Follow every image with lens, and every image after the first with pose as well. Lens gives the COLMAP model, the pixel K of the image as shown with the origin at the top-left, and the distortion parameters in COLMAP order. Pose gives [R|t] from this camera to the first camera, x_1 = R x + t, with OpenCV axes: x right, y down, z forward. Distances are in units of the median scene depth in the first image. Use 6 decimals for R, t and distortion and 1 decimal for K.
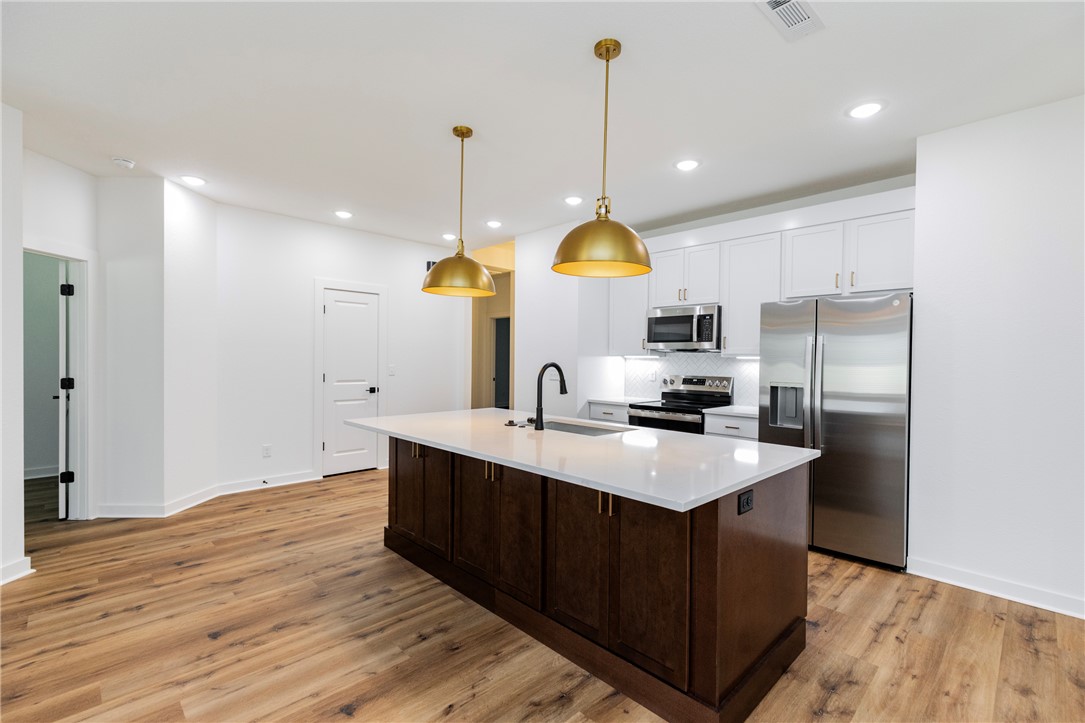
lens RADIAL K [[484.9, 0, 548.8], [0, 484.9, 363.9], [0, 0, 1]] dist [0.007677, -0.001251]
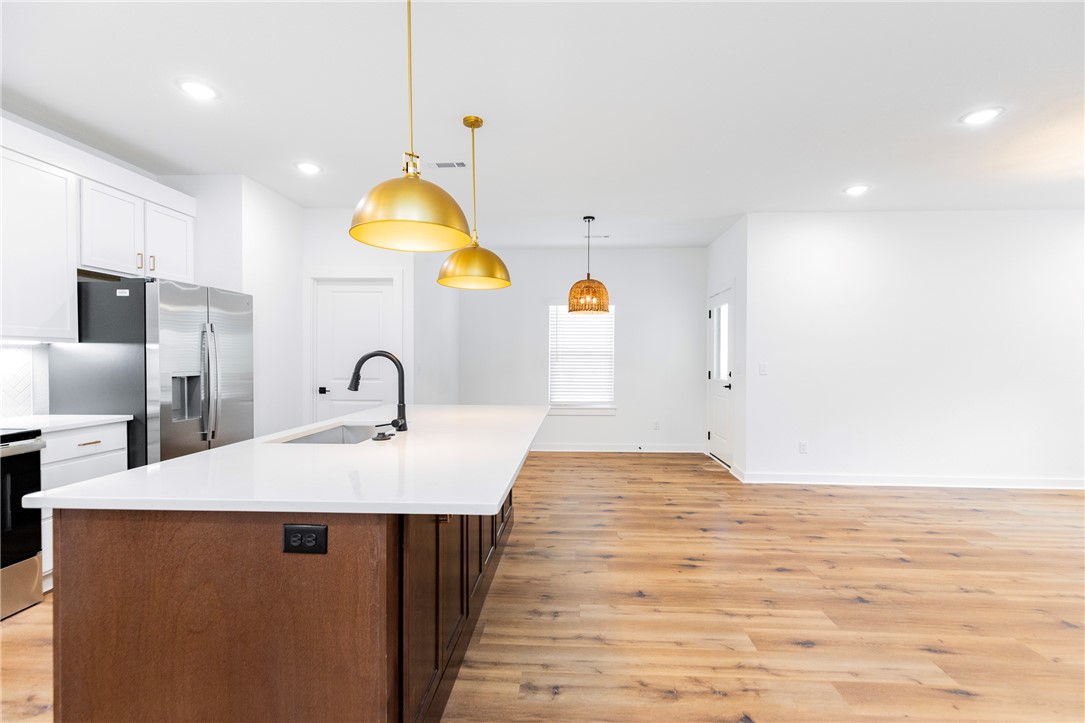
lens RADIAL K [[491.9, 0, 549.2], [0, 491.9, 364.6], [0, 0, 1]] dist [0.009322, -0.000548]
pose [[-0.672348, -0.025151, 0.739808, -0.766477], [-0.001734, 0.999473, 0.032403, -0.007142], [-0.740233, 0.020503, -0.672037, 1.284735]]
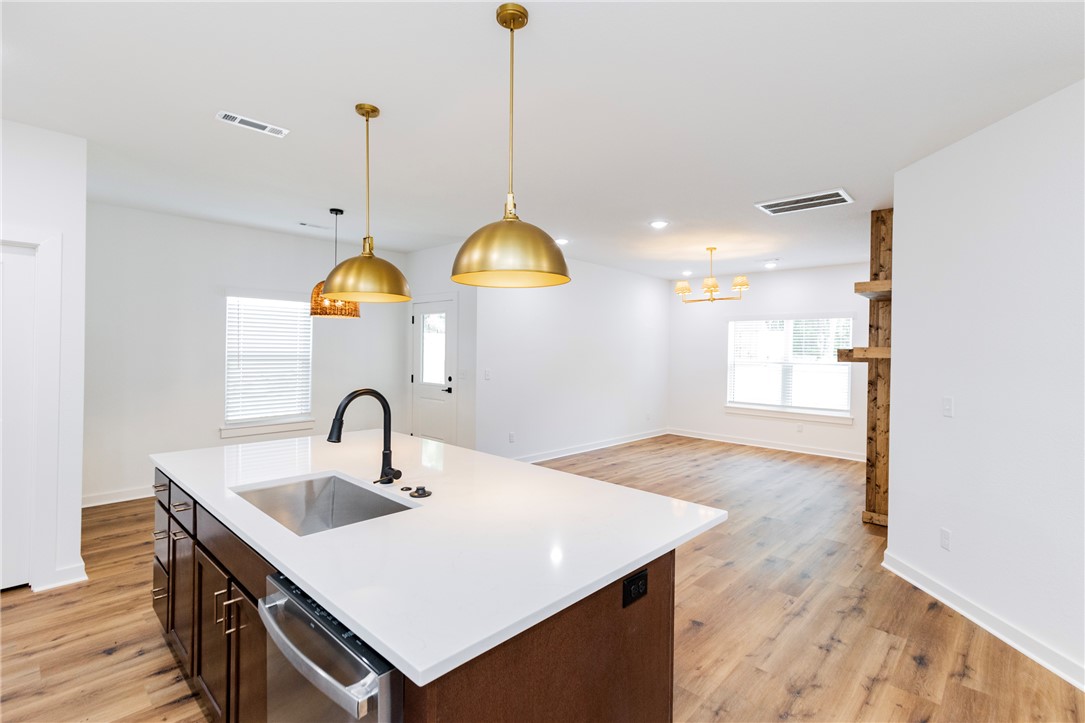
lens RADIAL K [[509.0, 0, 557.3], [0, 509.0, 351.5], [0, 0, 1]] dist [0.009481, 0.000776]
pose [[-0.998599, -0.026312, -0.045904, -0.211940], [-0.027135, 0.999480, 0.017398, -0.071246], [0.045422, 0.018619, -0.998794, 1.629333]]
